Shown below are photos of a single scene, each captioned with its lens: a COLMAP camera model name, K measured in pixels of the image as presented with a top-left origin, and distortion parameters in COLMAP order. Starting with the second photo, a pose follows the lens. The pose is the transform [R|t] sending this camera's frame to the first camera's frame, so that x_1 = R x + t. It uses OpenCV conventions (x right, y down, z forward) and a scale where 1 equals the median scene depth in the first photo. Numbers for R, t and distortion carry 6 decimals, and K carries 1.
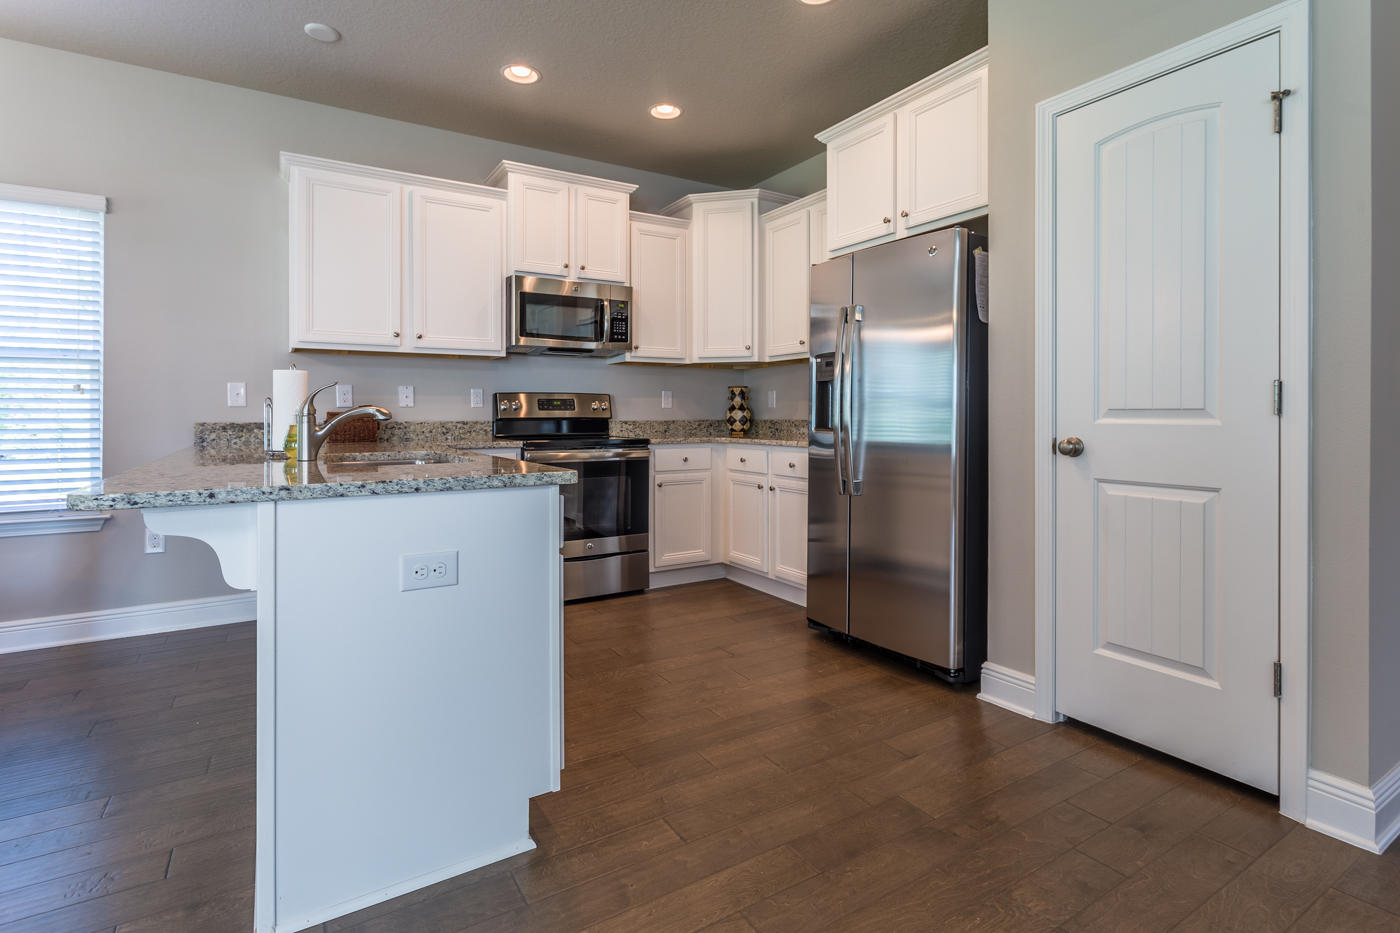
lens RADIAL K [[685.4, 0, 690.3], [0, 685.4, 410.9], [0, 0, 1]] dist [-0.002519, 0.000658]
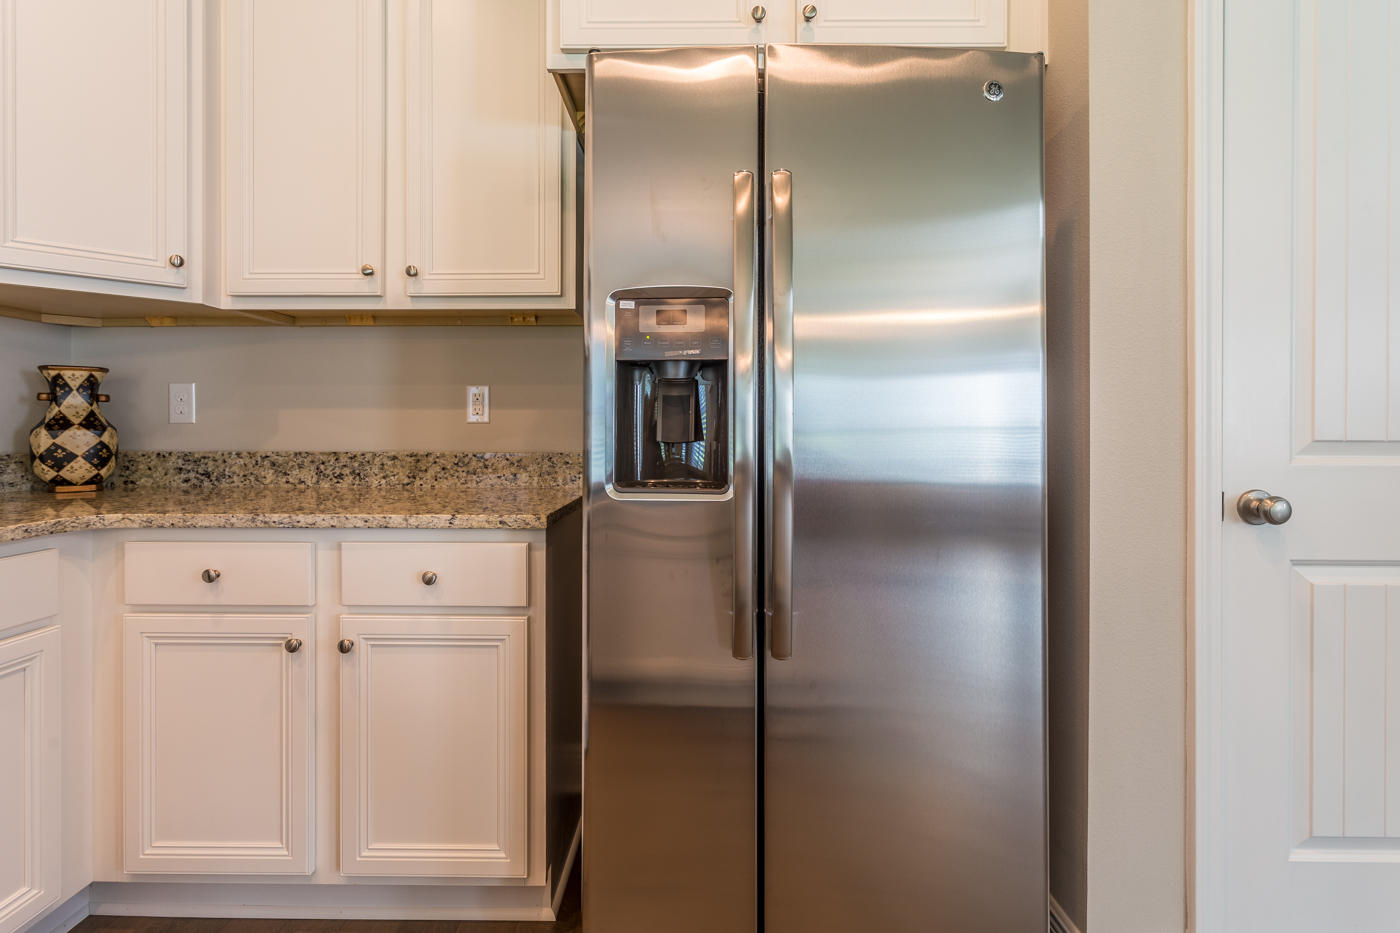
lens RADIAL K [[685.4, 0, 698.3], [0, 685.4, 429.3], [0, 0, 1]] dist [-0.002519, 0.000658]
pose [[0.525207, 0.001762, 0.850972, -0.091999], [-0.007238, 0.999971, 0.002396, -0.005247], [-0.850943, -0.007418, 0.525205, 0.631247]]
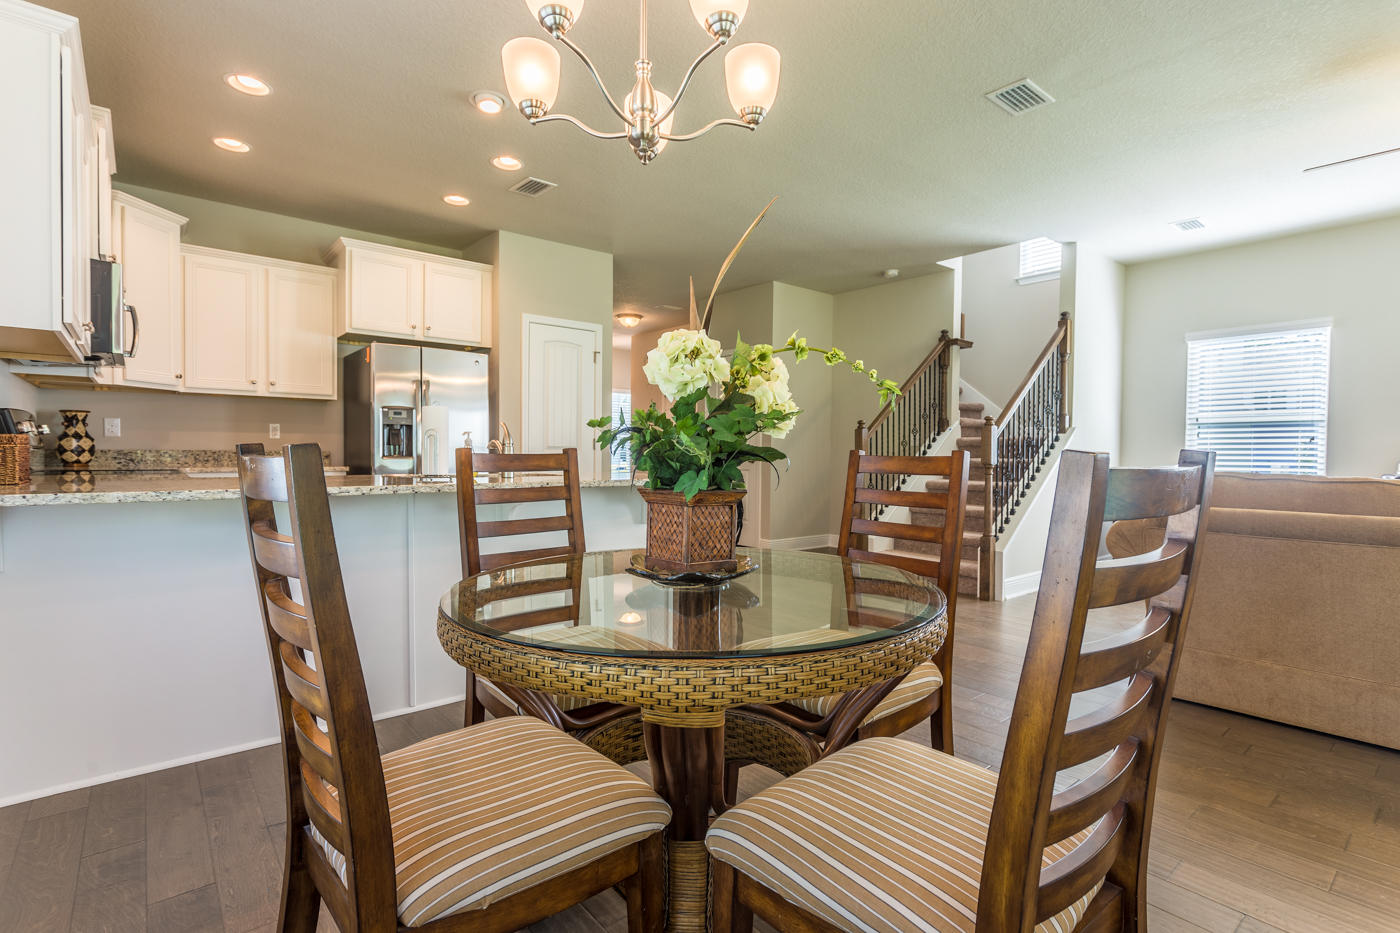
lens RADIAL K [[685.4, 0, 693.9], [0, 685.4, 462.1], [0, 0, 1]] dist [-0.002519, 0.000658]
pose [[-0.153155, -0.008653, 0.988164, -1.116818], [-0.012849, 0.999895, 0.006764, 0.016258], [-0.988119, -0.011661, -0.153250, 0.469582]]
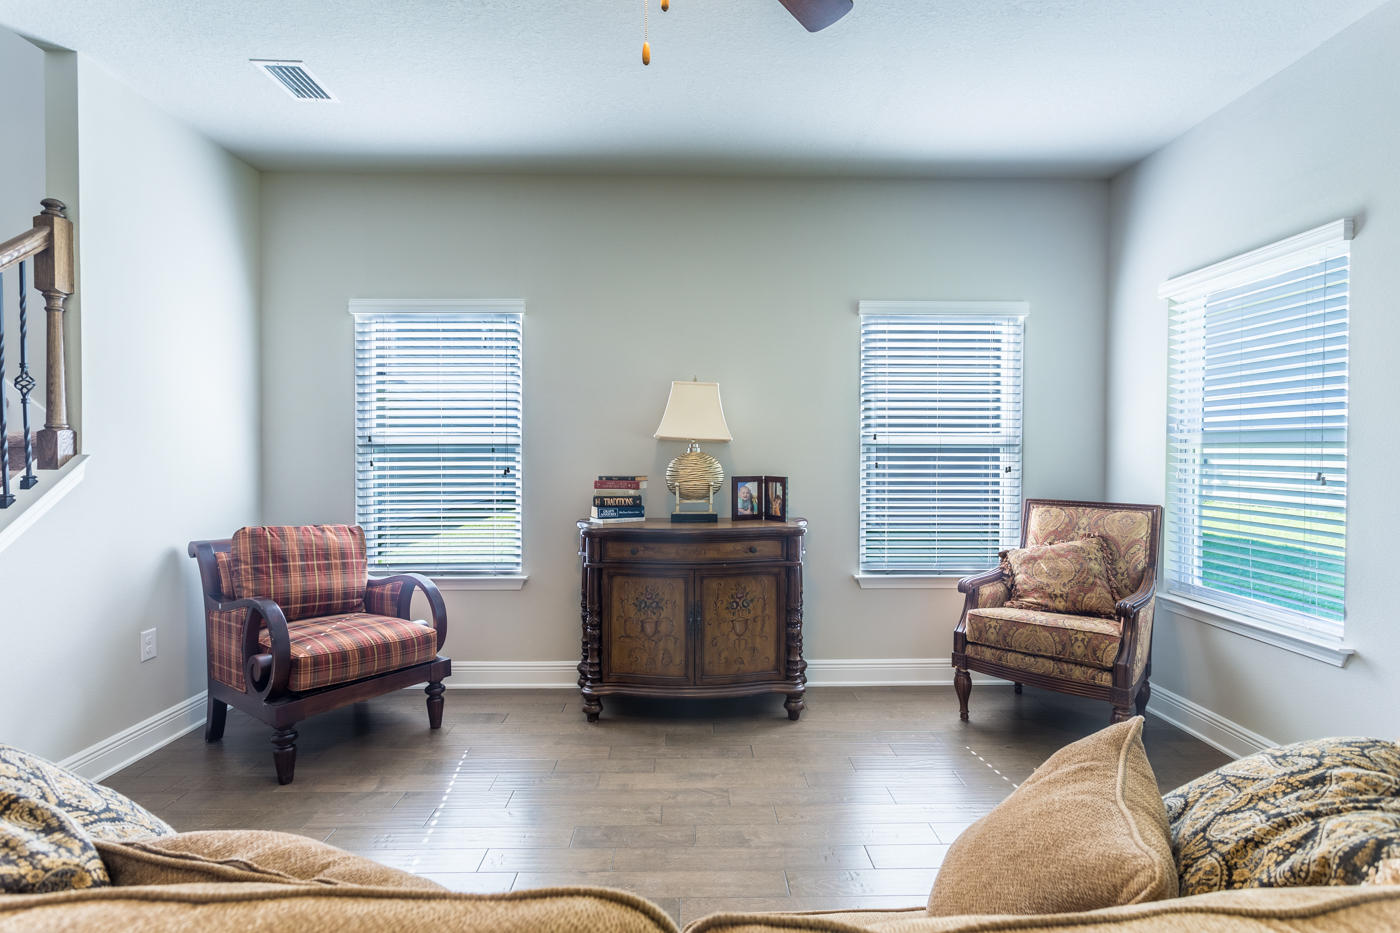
lens RADIAL K [[685.4, 0, 704.8], [0, 685.4, 473.1], [0, 0, 1]] dist [-0.002519, 0.000658]
pose [[-0.868620, -0.010643, 0.495364, -0.685301], [-0.000029, 0.999770, 0.021430, -0.052508], [-0.495479, 0.018600, -0.868421, -0.243124]]
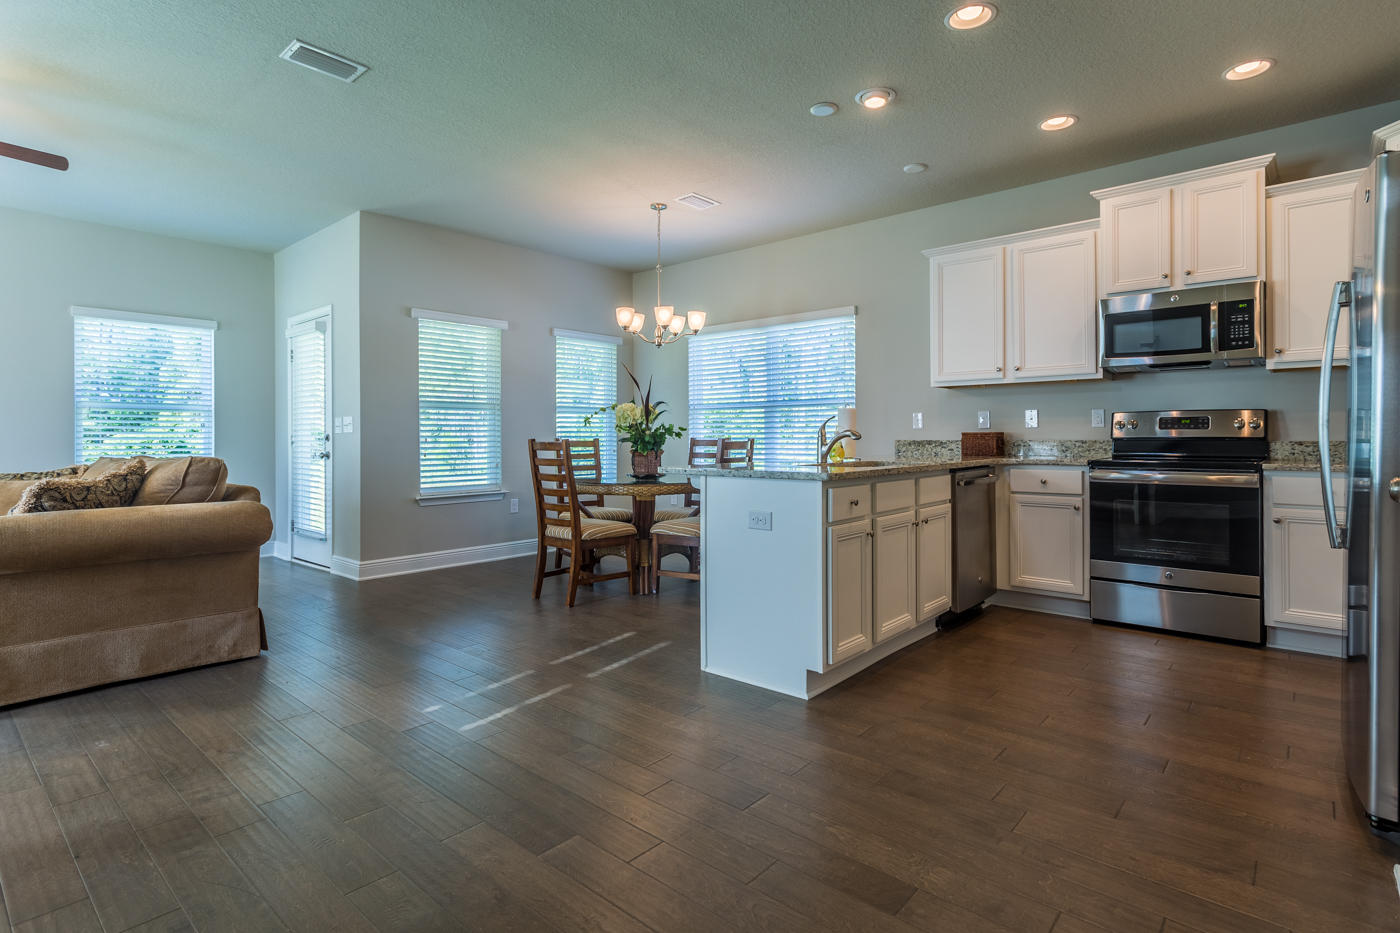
lens RADIAL K [[685.4, 0, 715.6], [0, 685.4, 433.5], [0, 0, 1]] dist [-0.002519, 0.000658]
pose [[0.314893, -0.001866, -0.949125, 0.533586], [0.010293, 0.999946, 0.001449, -0.003172], [0.949071, -0.010225, 0.314896, 0.116906]]
